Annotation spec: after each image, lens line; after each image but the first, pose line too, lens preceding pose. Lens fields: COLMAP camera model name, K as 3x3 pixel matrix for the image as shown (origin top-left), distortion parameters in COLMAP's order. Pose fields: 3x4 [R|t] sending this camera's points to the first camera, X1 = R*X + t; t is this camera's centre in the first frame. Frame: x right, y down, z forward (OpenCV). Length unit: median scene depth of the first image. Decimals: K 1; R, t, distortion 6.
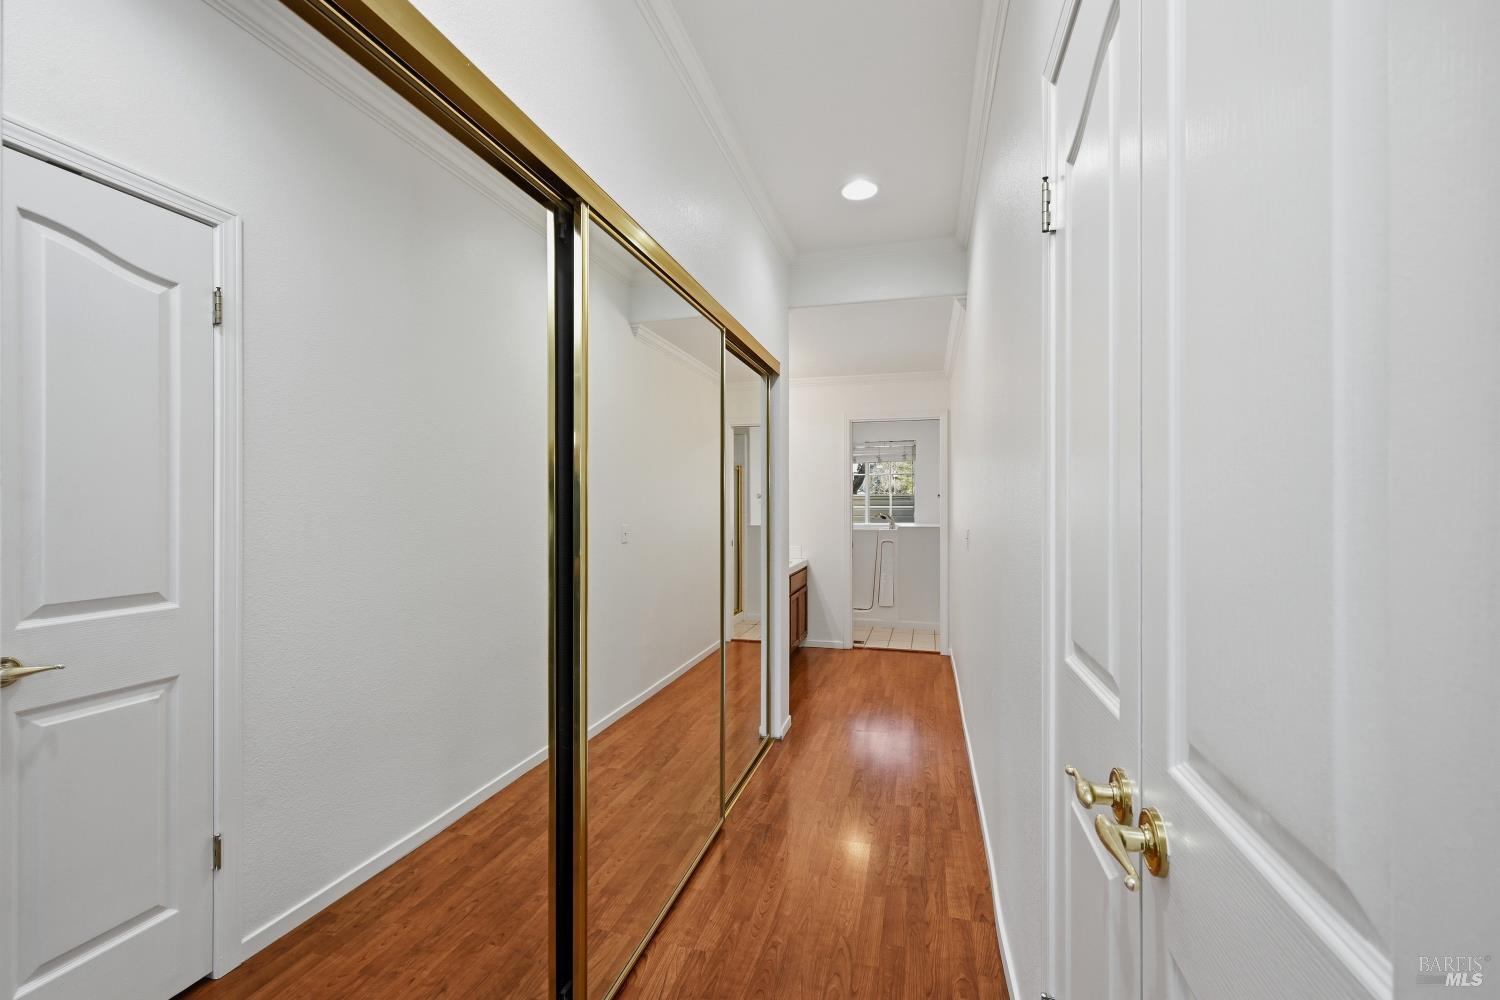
lens RADIAL K [[610.9, 0, 750.0], [0, 610.9, 500.0], [0, 0, 1]] dist [-0.001775, -0.000268]
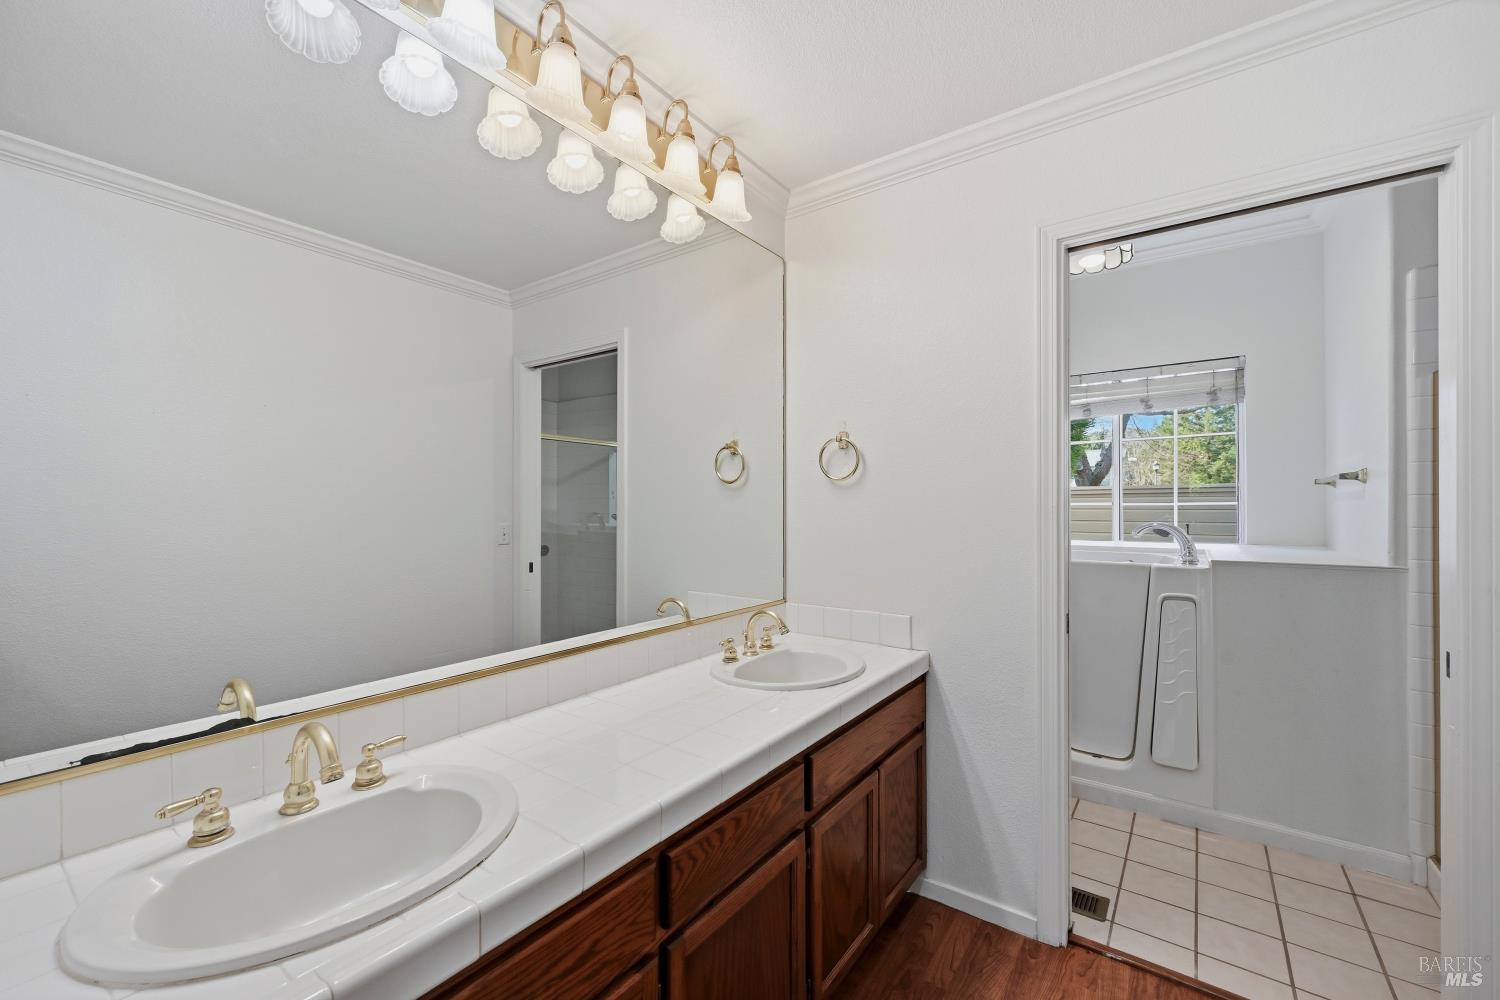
lens RADIAL K [[610.9, 0, 750.0], [0, 610.9, 500.0], [0, 0, 1]] dist [-0.001775, -0.000268]
pose [[0.939240, -0.000505, -0.343259, 0.101419], [0.001332, 0.999997, 0.002173, 0.004413], [0.343257, -0.002498, 0.939238, 0.535516]]
